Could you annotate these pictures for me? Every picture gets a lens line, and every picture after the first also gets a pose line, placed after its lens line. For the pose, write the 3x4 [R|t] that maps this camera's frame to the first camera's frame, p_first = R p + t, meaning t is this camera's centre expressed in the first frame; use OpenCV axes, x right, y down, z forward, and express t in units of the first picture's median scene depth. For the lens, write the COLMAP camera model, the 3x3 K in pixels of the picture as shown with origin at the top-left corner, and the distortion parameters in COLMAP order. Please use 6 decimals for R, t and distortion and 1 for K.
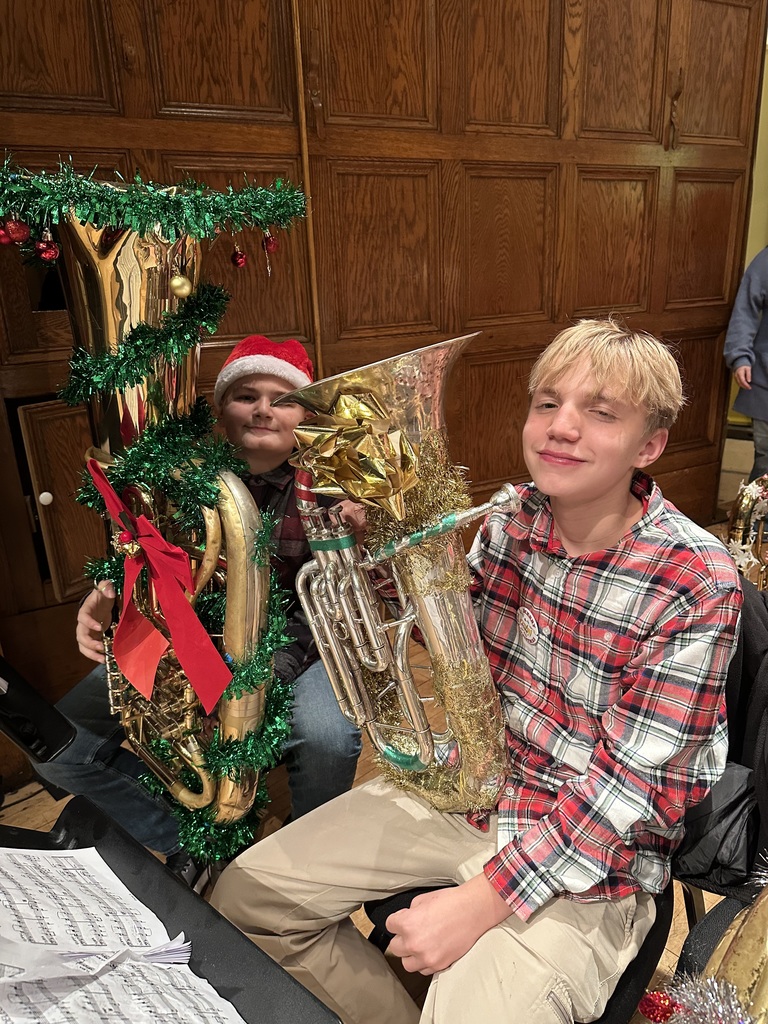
lens RADIAL K [[723.4, 0, 381.7], [0, 723.4, 510.0], [0, 0, 1]] dist [0.009958, -0.019974]
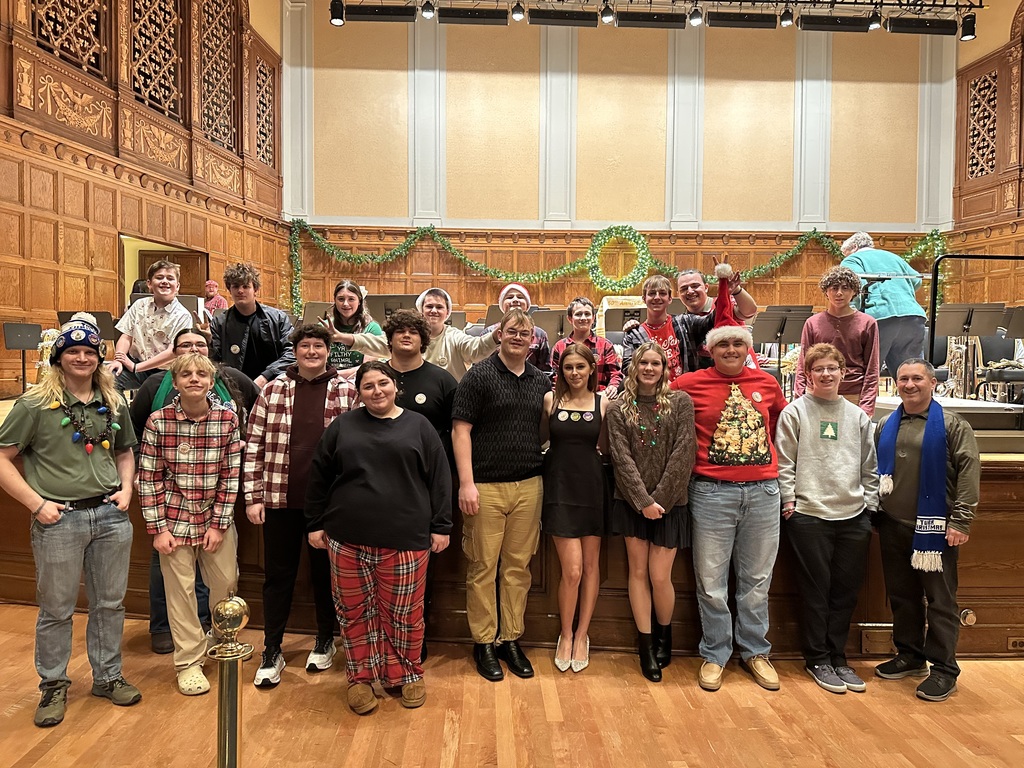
lens RADIAL K [[723.4, 0, 510.4], [0, 723.4, 381.1], [0, 0, 1]] dist [0.009958, -0.019974]
pose [[0.648373, 0.028736, 0.760780, -1.006158], [0.206138, 0.955334, -0.211765, 1.252817], [-0.732885, 0.294128, 0.613489, -2.653267]]
